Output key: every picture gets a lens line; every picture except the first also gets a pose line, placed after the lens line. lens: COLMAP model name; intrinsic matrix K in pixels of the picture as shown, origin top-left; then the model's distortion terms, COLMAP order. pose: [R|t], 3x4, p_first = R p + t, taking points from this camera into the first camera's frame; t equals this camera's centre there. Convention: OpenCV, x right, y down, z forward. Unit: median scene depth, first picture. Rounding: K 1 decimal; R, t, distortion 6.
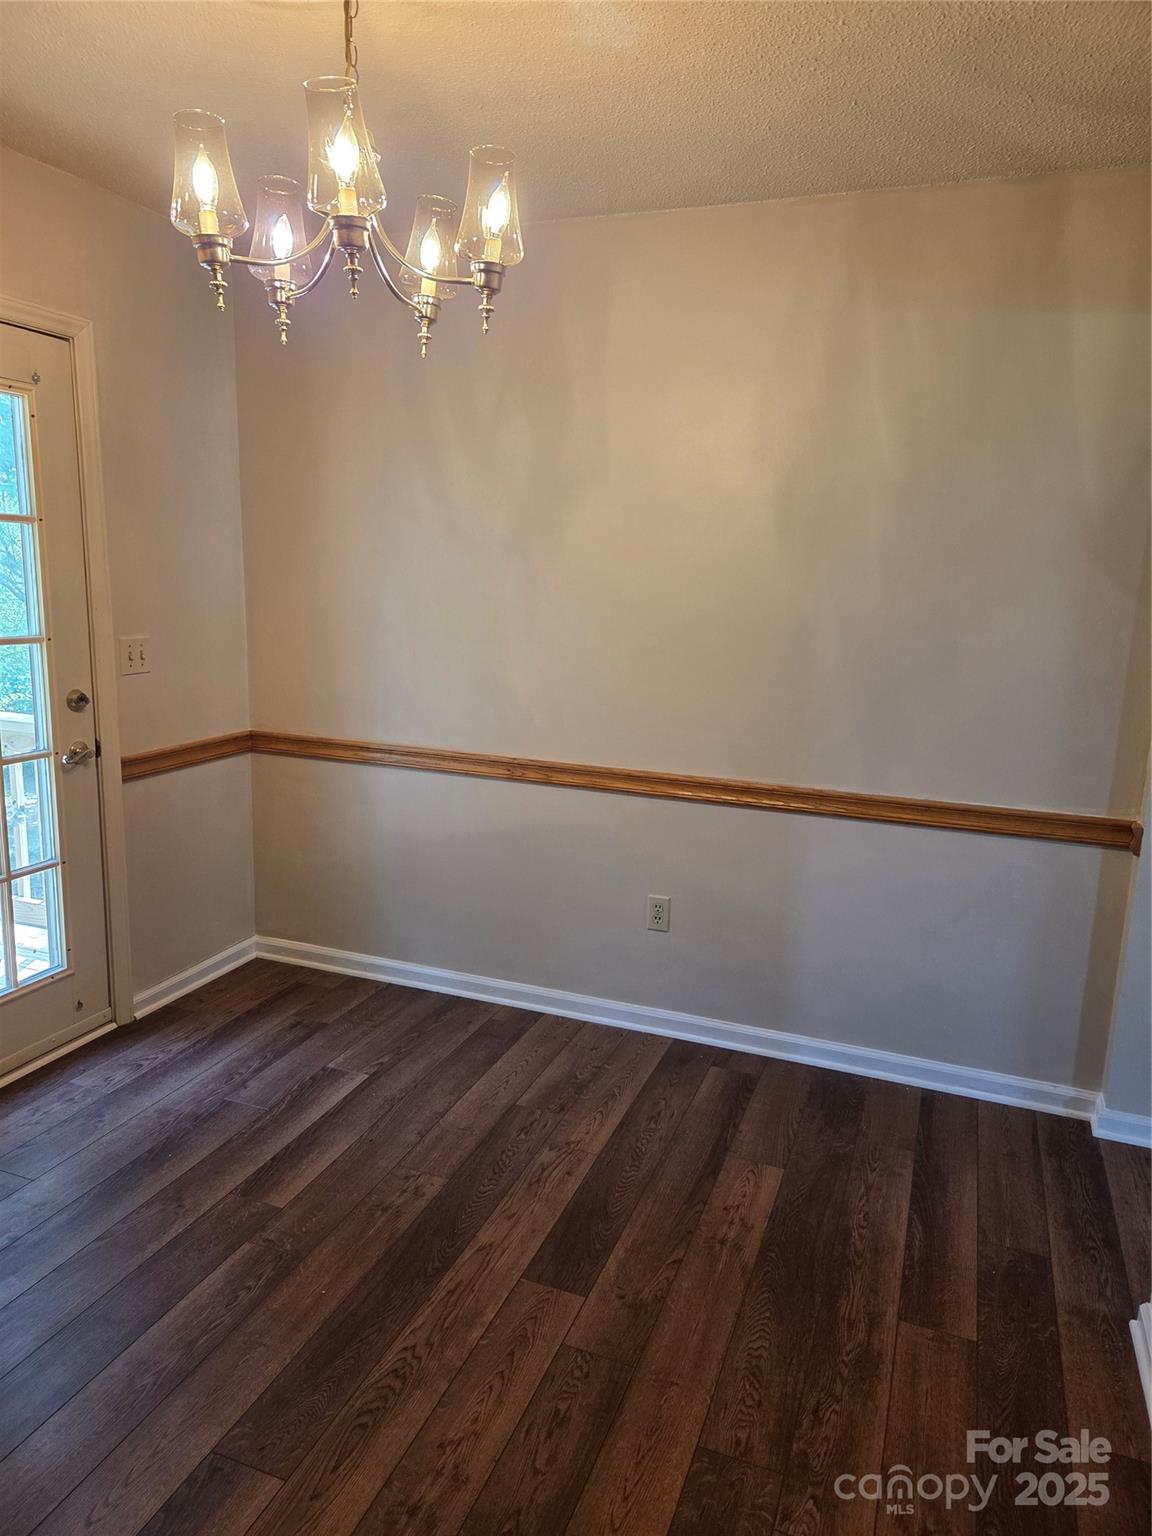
lens RADIAL K [[1030.2, 0, 582.0], [0, 1030.2, 772.1], [0, 0, 1]] dist [0.077106, -0.067830]
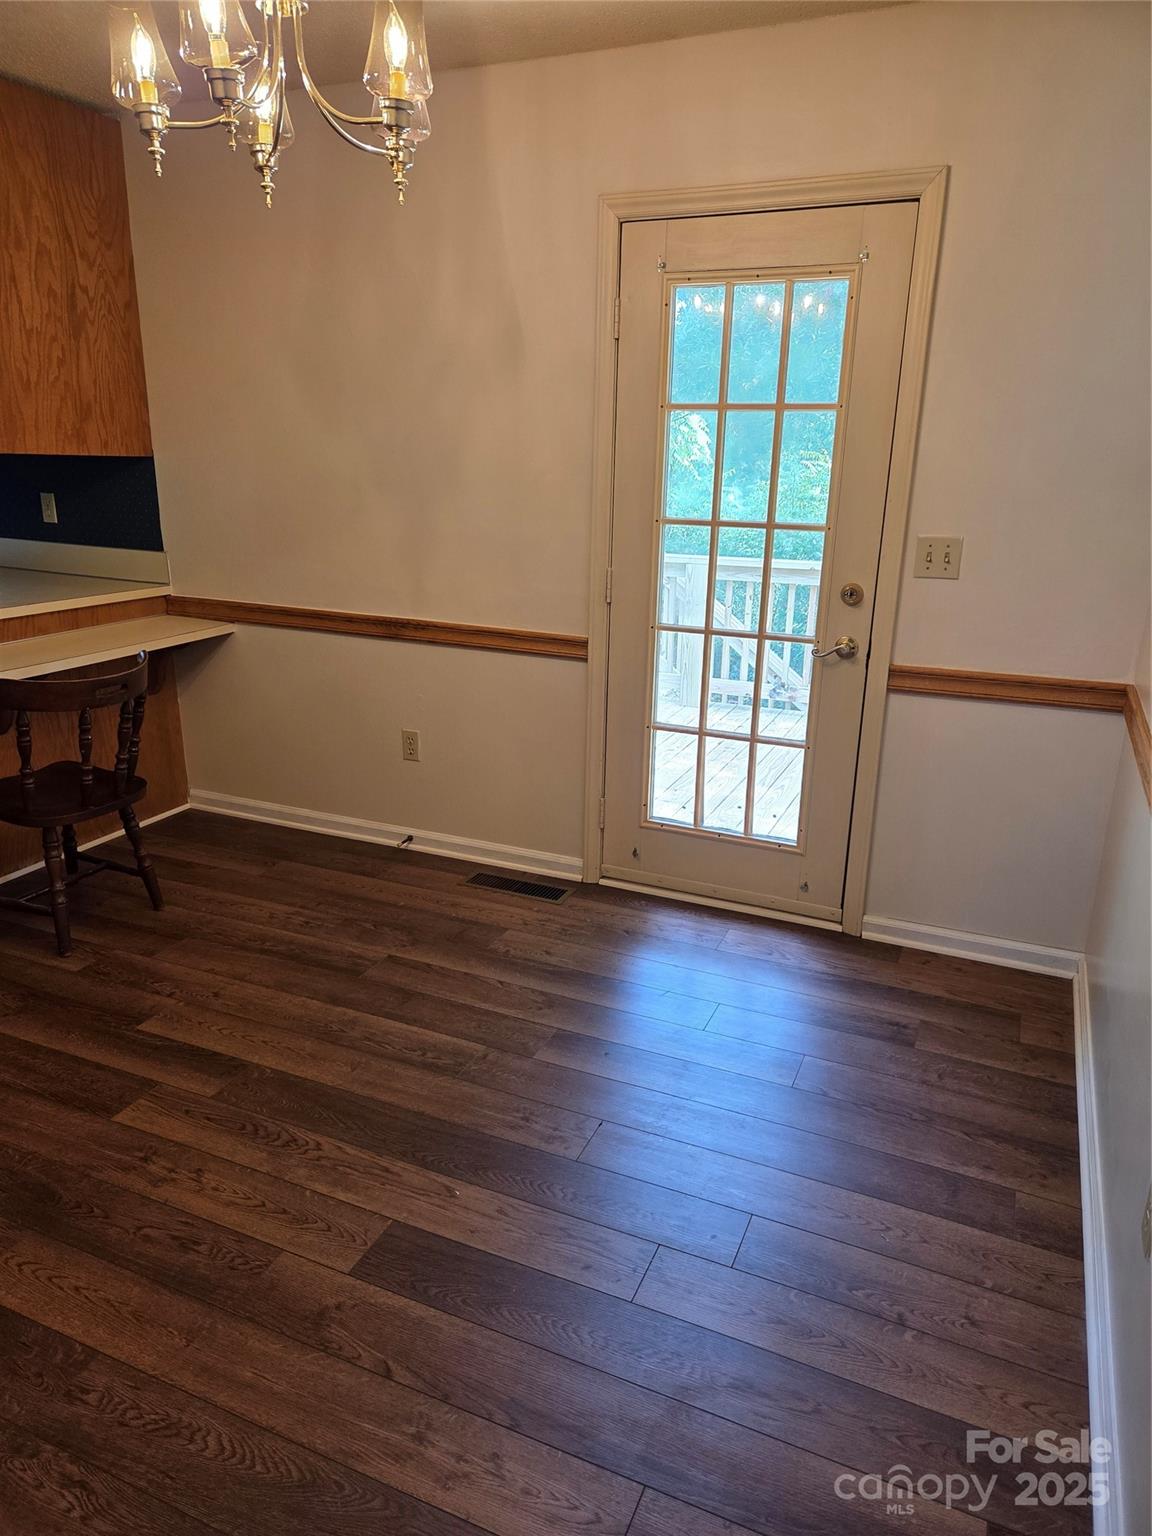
lens RADIAL K [[1030.2, 0, 582.0], [0, 1030.2, 772.1], [0, 0, 1]] dist [0.077106, -0.067830]
pose [[-0.053070, 0.265830, -0.962558, 0.740823], [-0.215905, 0.938062, 0.270969, -0.174057], [0.974971, 0.222201, 0.007611, 1.116913]]
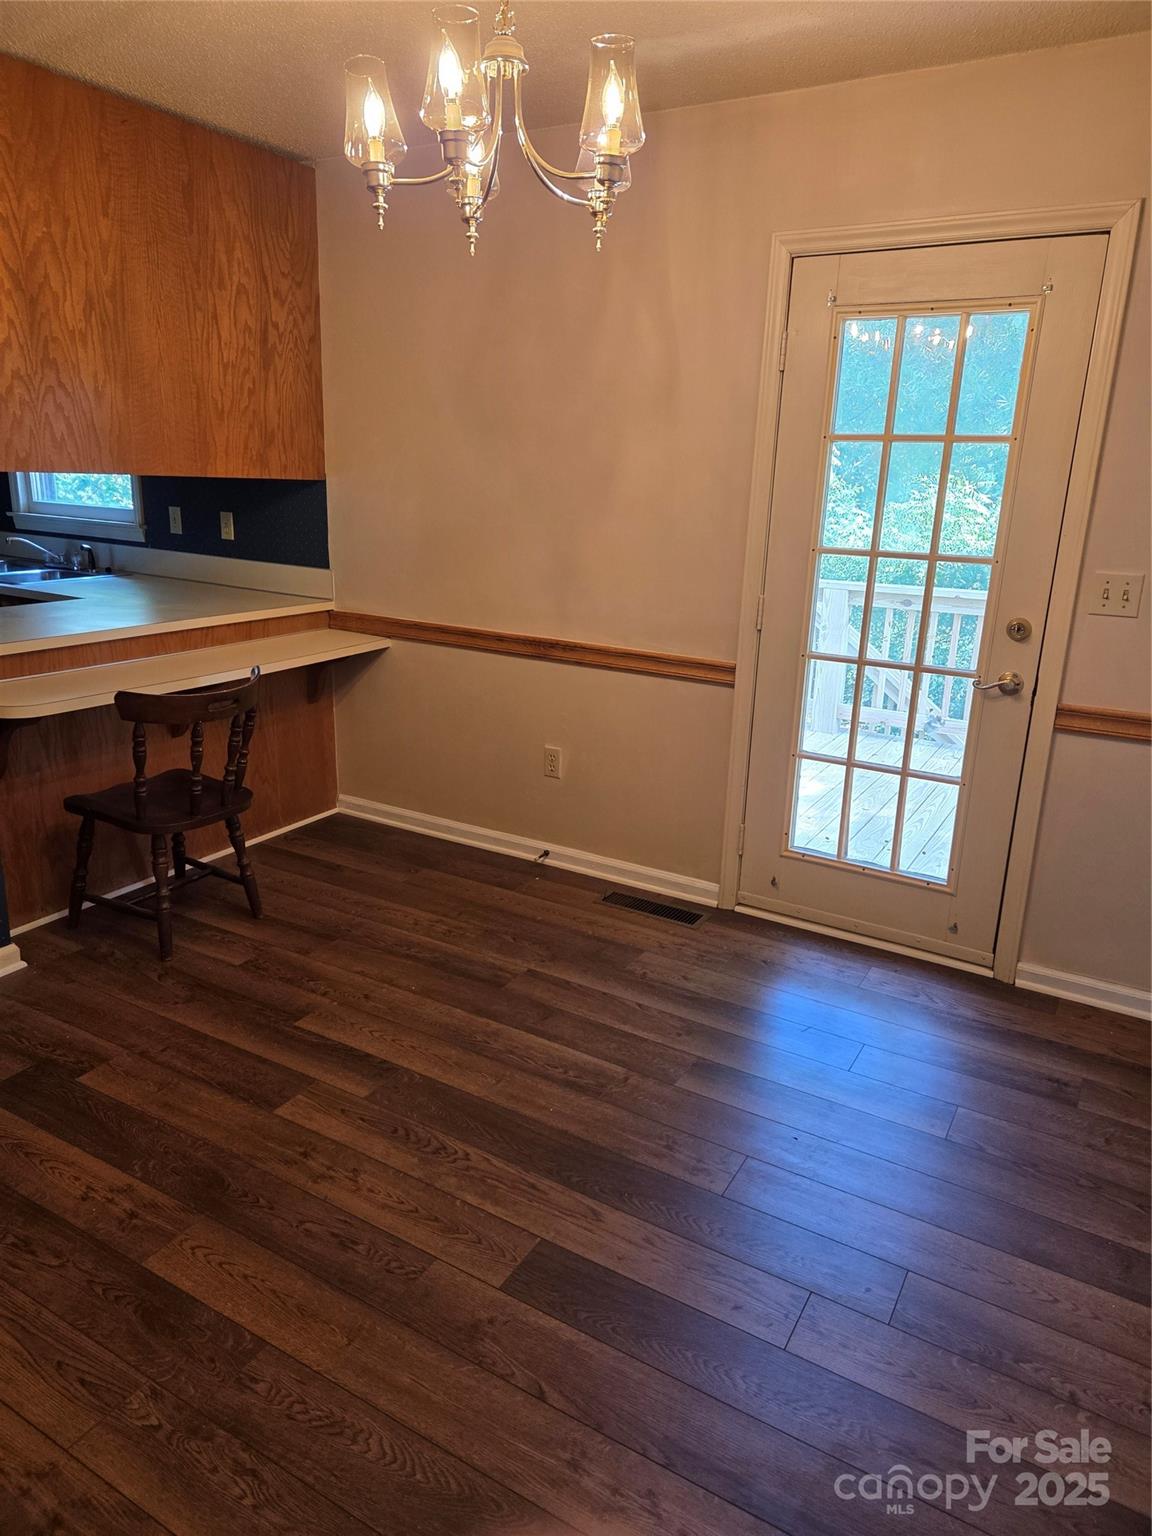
lens RADIAL K [[1025.7, 0, 575.4], [0, 1025.7, 754.1], [0, 0, 1]] dist [0.085261, -0.074353]
pose [[-0.170567, 0.230729, -0.957951, 0.752364], [-0.228537, 0.936423, 0.266236, -0.175760], [0.958477, 0.264339, -0.106992, 1.061489]]
